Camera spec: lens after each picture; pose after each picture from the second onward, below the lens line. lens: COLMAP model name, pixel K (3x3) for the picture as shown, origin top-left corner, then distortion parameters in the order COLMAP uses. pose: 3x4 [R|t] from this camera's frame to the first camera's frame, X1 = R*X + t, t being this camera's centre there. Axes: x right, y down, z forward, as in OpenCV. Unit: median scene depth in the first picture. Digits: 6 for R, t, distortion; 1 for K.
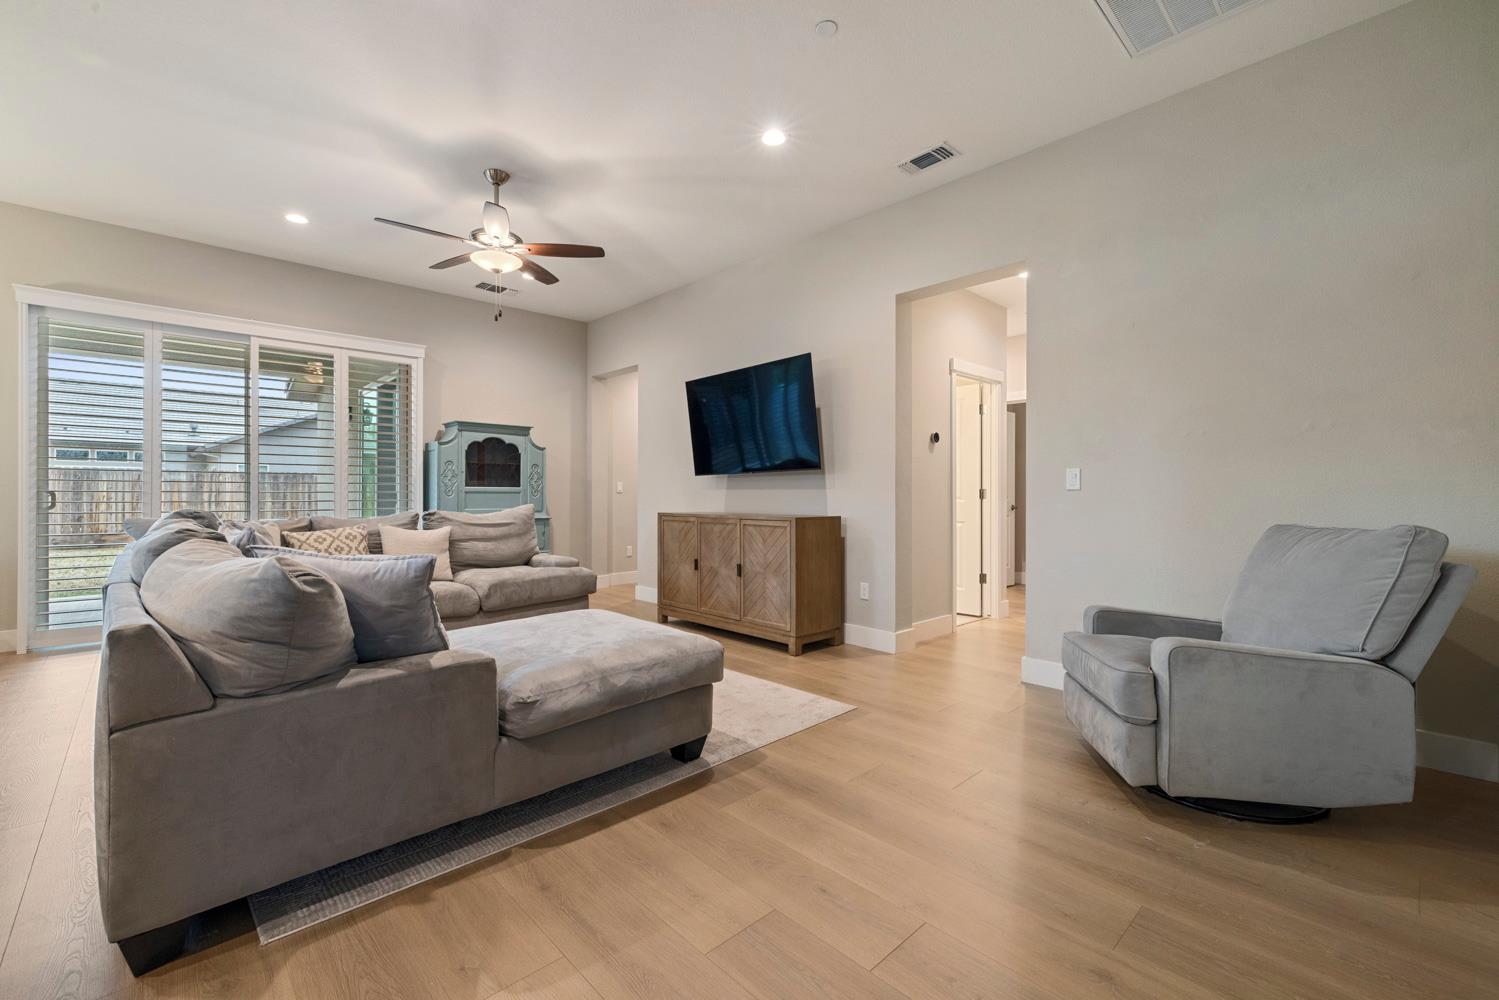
lens RADIAL K [[630.1, 0, 748.5], [0, 630.1, 486.6], [0, 0, 1]] dist [0.001093, 0.000145]
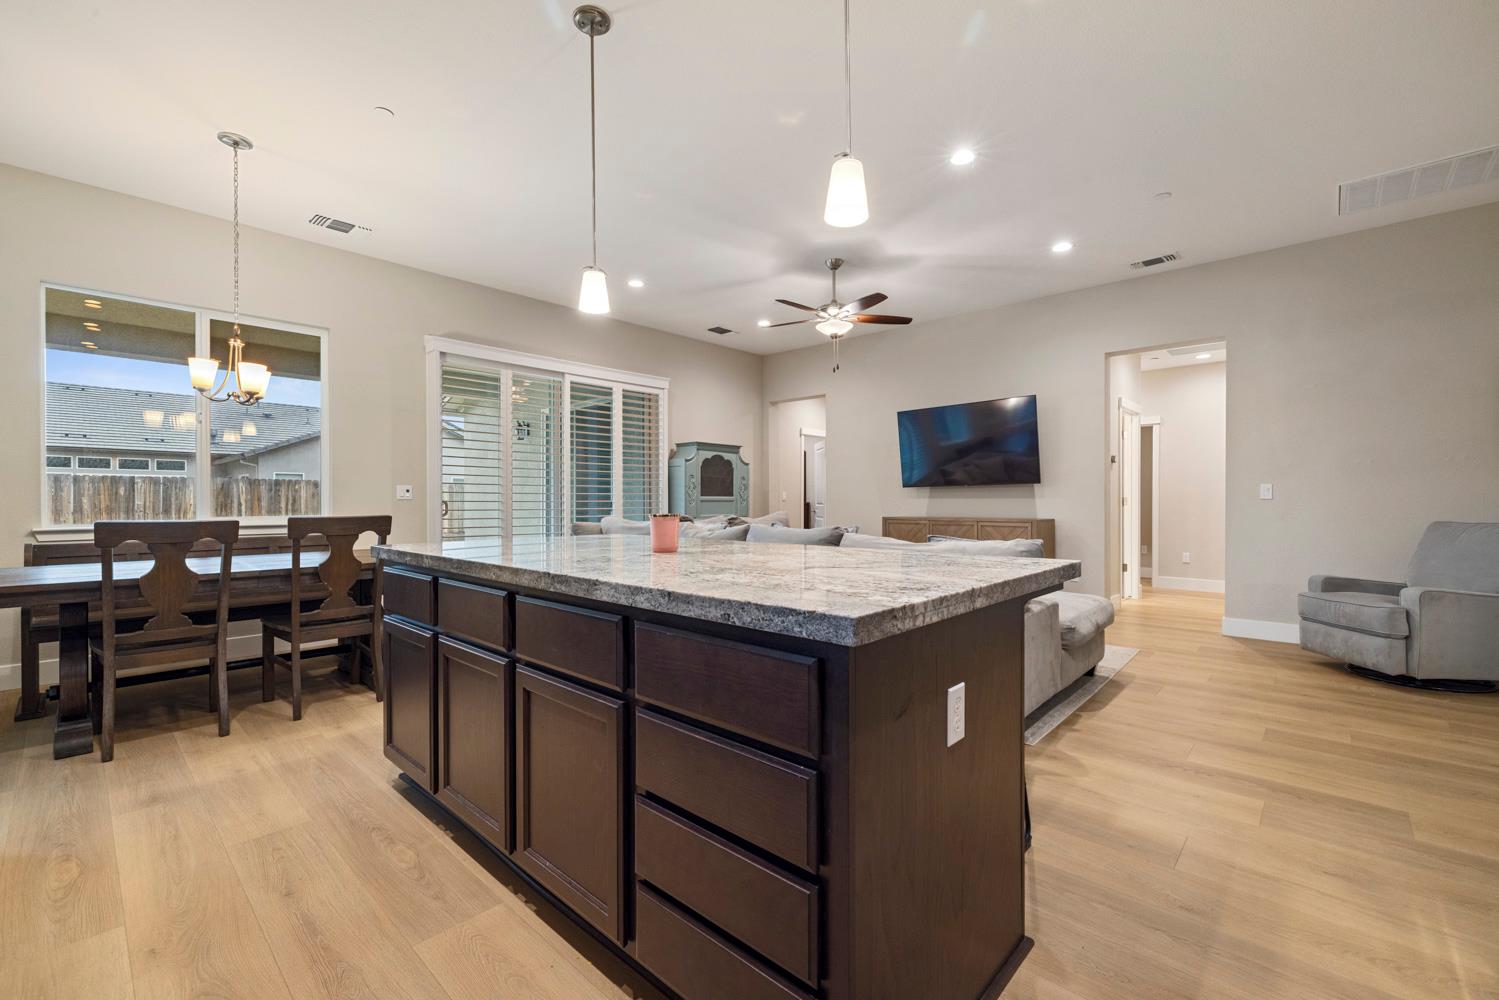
lens RADIAL K [[631.1, 0, 749.0], [0, 631.1, 492.6], [0, 0, 1]] dist [0.000248, 0.000121]
pose [[0.997851, -0.000957, 0.065511, -0.510443], [0.001067, 0.999998, -0.001639, -0.005612], [-0.065510, 0.001705, 0.997850, -0.239720]]
